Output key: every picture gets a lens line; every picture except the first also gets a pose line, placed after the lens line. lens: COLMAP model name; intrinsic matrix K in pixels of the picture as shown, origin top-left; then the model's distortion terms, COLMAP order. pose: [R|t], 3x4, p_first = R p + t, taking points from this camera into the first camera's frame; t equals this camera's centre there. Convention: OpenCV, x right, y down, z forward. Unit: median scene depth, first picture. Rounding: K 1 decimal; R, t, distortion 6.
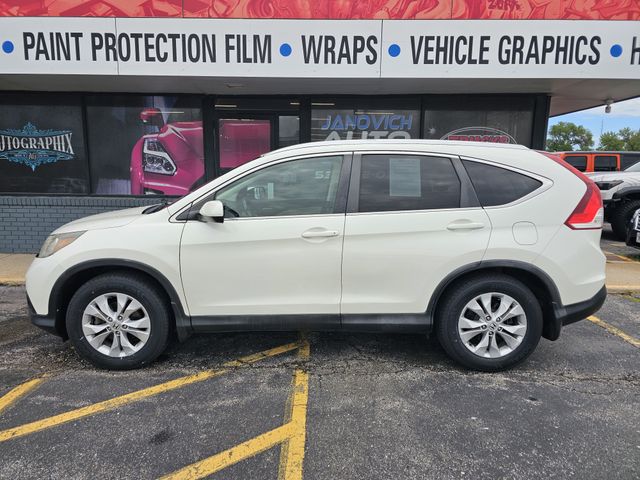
lens RADIAL K [[429.8, 0, 311.2], [0, 429.8, 237.2], [0, 0, 1]] dist [0.053048, -0.044411]
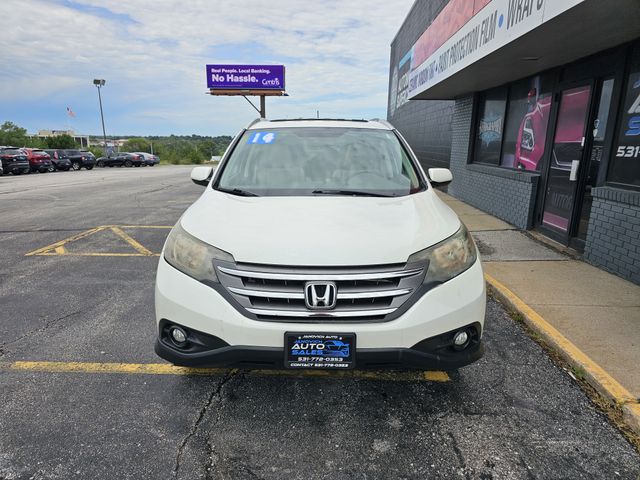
lens RADIAL K [[429.8, 0, 306.7], [0, 429.8, 242.2], [0, 0, 1]] dist [0.053048, -0.044411]
pose [[-0.047937, 0.217542, -0.974873, 1.043952], [-0.169099, 0.960140, 0.222570, -0.095112], [0.984433, 0.175519, -0.009240, 0.665717]]
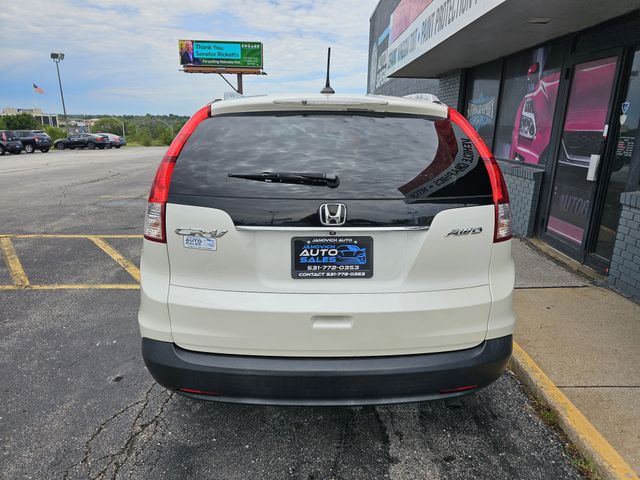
lens RADIAL K [[429.8, 0, 322.9], [0, 429.8, 240.1], [0, 0, 1]] dist [0.053048, -0.044411]
pose [[0.028153, 0.253245, -0.966992, 0.744629], [-0.175305, 0.953634, 0.244643, -0.119587], [0.984112, 0.162631, 0.071243, 0.728397]]
